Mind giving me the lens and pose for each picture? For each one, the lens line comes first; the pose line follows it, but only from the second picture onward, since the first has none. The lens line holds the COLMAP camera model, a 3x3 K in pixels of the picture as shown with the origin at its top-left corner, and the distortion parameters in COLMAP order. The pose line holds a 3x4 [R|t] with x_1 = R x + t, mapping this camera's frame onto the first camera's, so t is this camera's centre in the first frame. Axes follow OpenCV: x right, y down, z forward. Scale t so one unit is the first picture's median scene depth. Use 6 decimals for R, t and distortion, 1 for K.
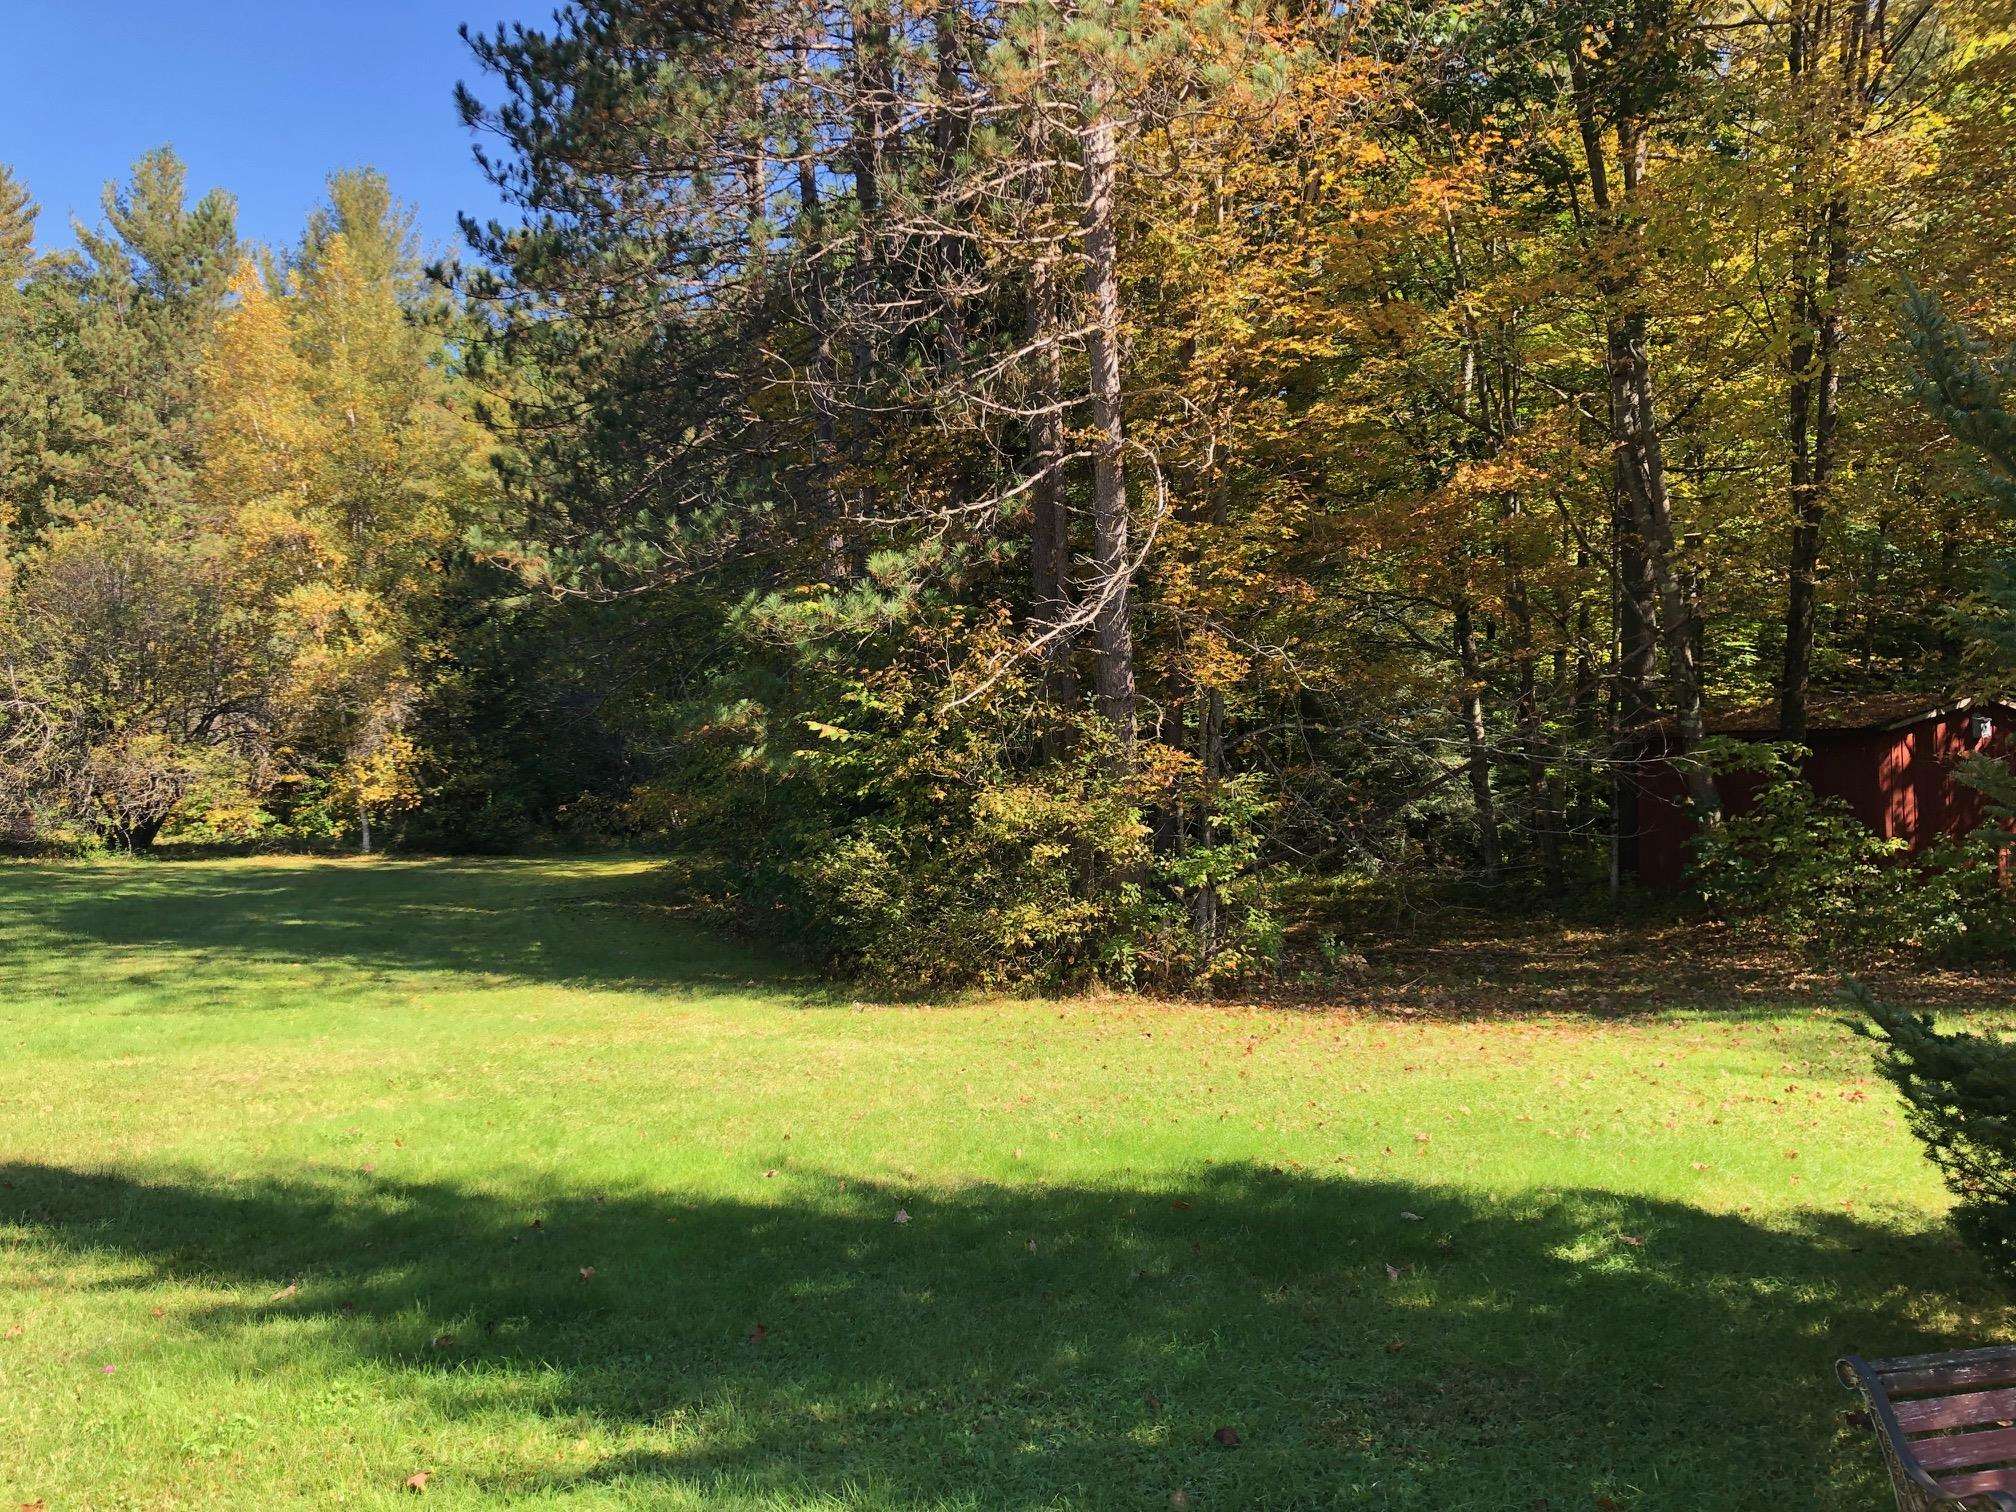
lens RADIAL K [[1686.5, 0, 1008.9], [0, 1686.5, 754.7], [0, 0, 1]] dist [0.011460, 0.000709]
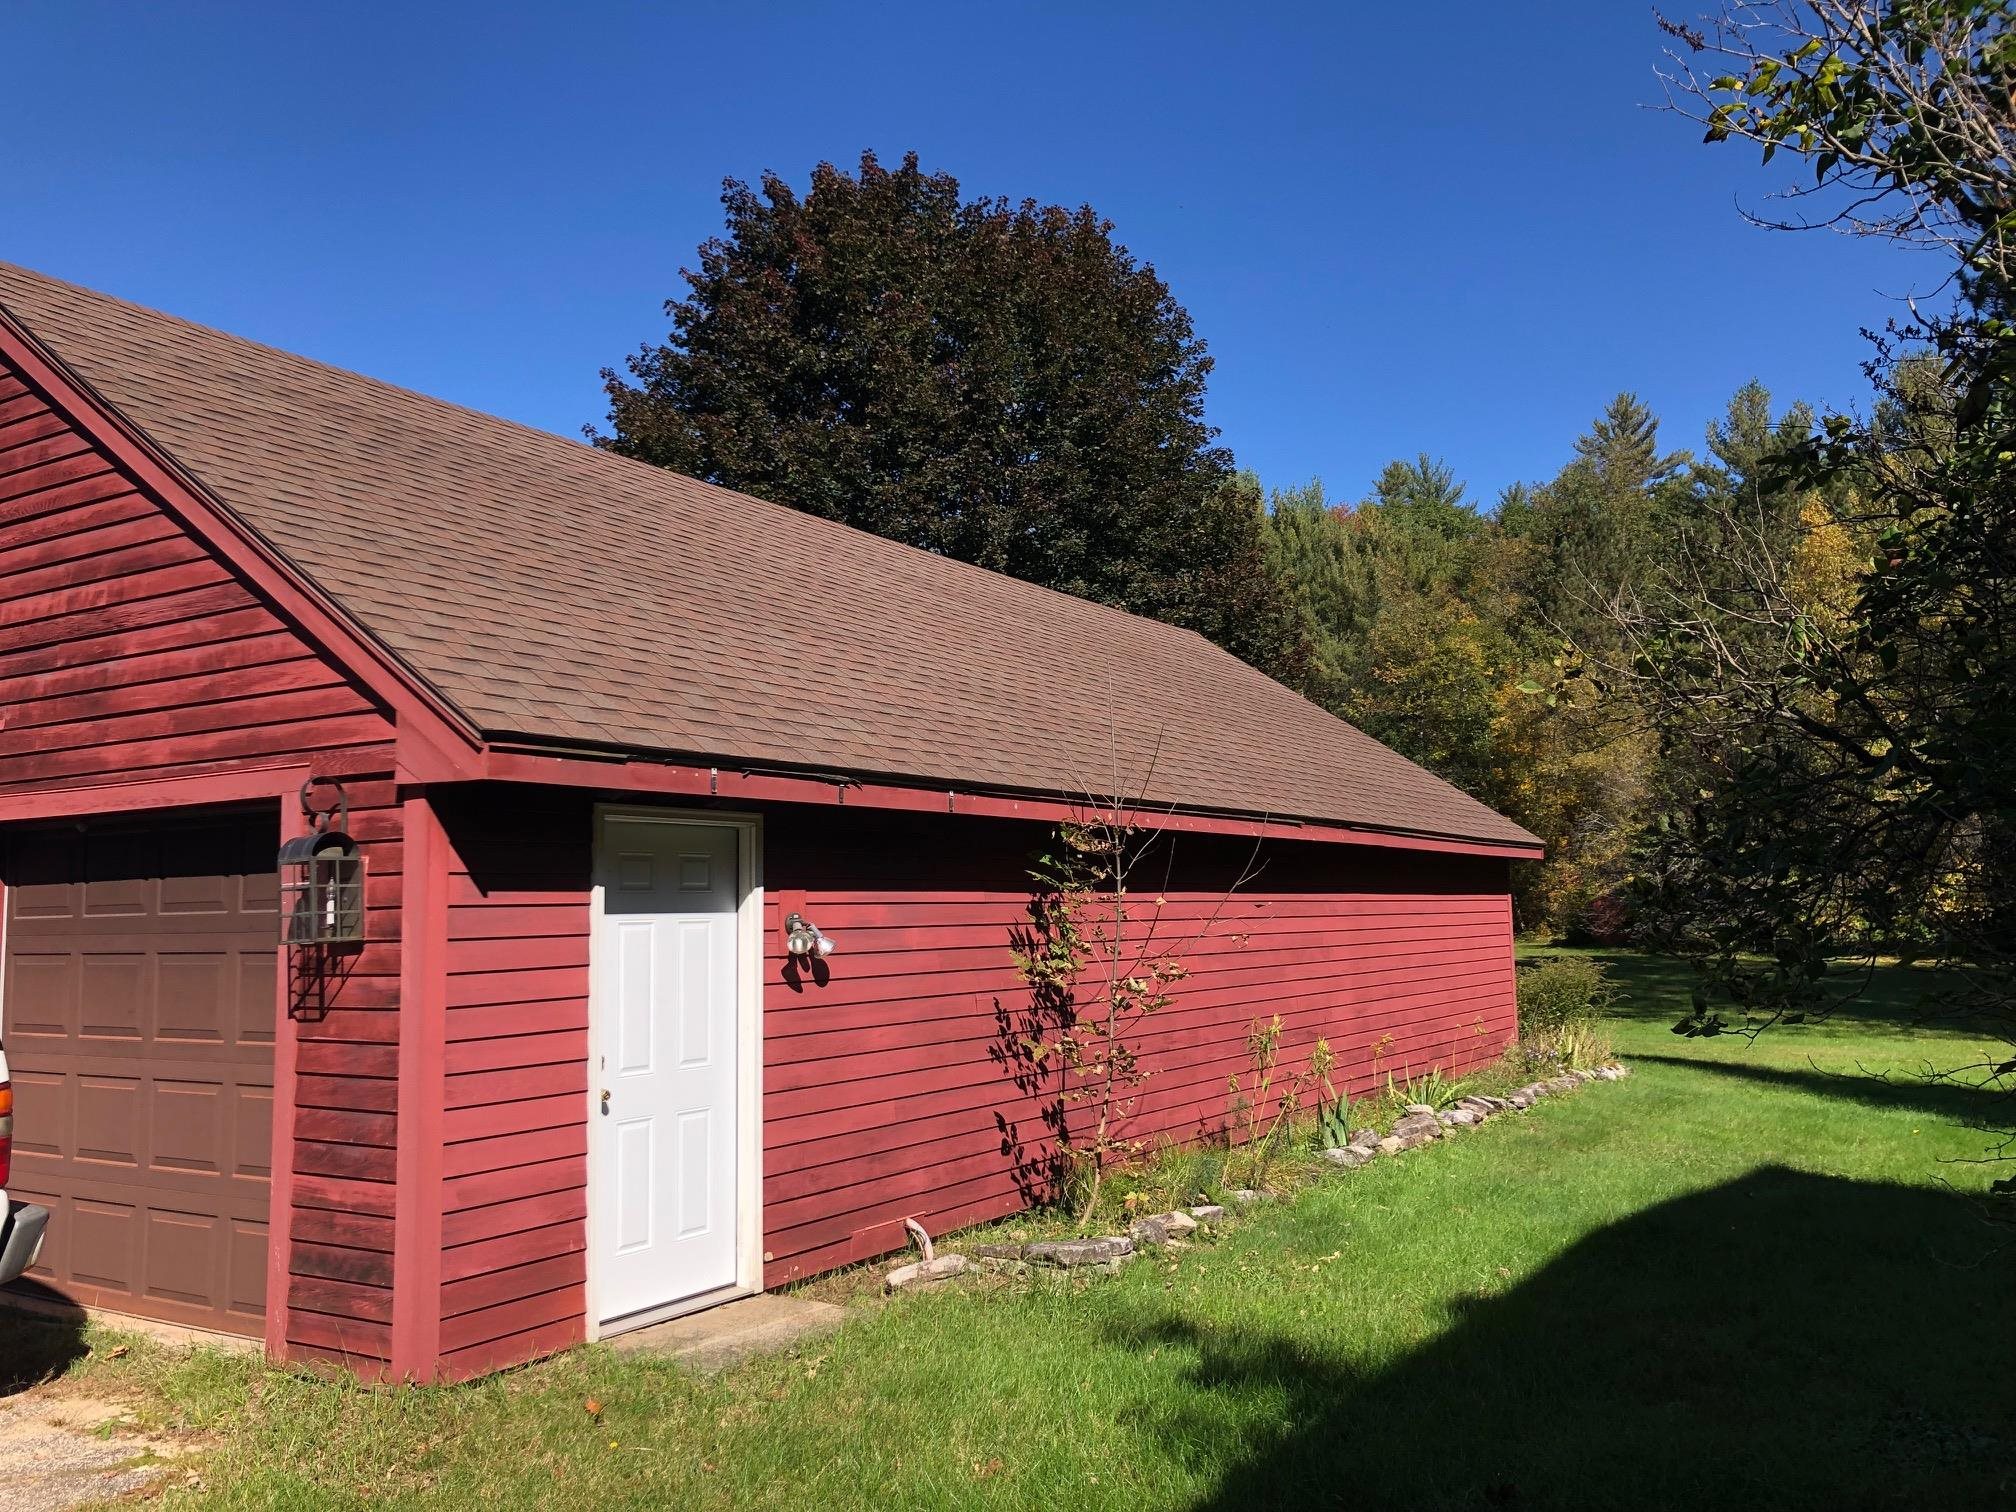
lens RADIAL K [[1686.5, 0, 1007.0], [0, 1686.5, 755.0], [0, 0, 1]] dist [0.011460, 0.000709]
pose [[0.623495, -0.071030, -0.778594, 0.112034], [0.025444, 0.997180, -0.070596, -0.012300], [0.781413, 0.024206, 0.623544, -0.202495]]
